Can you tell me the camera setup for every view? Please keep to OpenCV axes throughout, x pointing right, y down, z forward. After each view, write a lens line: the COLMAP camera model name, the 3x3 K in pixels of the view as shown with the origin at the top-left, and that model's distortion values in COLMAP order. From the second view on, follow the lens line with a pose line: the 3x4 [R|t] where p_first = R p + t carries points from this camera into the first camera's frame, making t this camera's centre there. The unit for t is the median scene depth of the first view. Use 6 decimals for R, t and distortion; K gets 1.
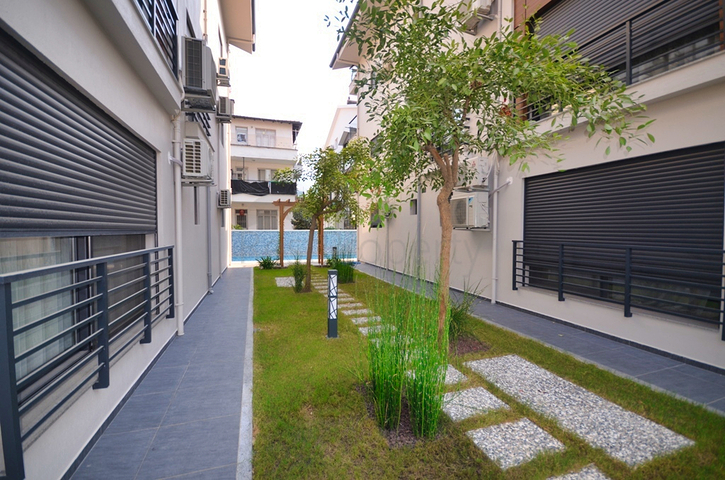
lens RADIAL K [[321.4, 0, 365.5], [0, 321.4, 241.4], [0, 0, 1]] dist [0.017402, -0.016528]
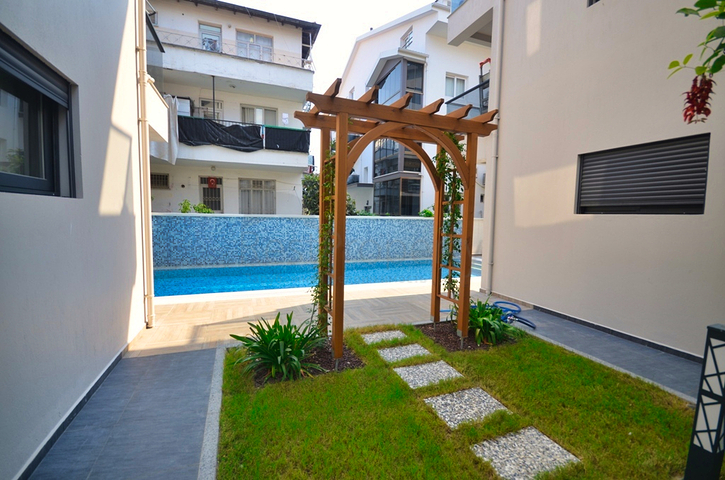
lens RADIAL K [[321.4, 0, 365.5], [0, 321.4, 241.4], [0, 0, 1]] dist [0.017402, -0.016528]
pose [[0.998683, 0.013180, 0.049591, -0.617031], [-0.015319, 0.998958, 0.042986, -0.068566], [-0.048973, -0.043689, 0.997844, 1.817816]]
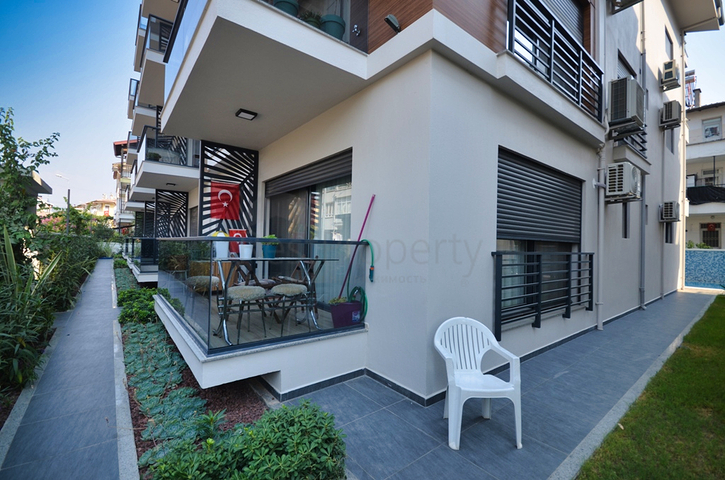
lens RADIAL K [[321.4, 0, 365.5], [0, 321.4, 241.4], [0, 0, 1]] dist [0.017402, -0.016528]
pose [[0.354036, -0.005509, -0.935216, 0.180673], [-0.051935, 0.998324, -0.025541, 0.031965], [0.933789, 0.057613, 0.353156, -0.186968]]
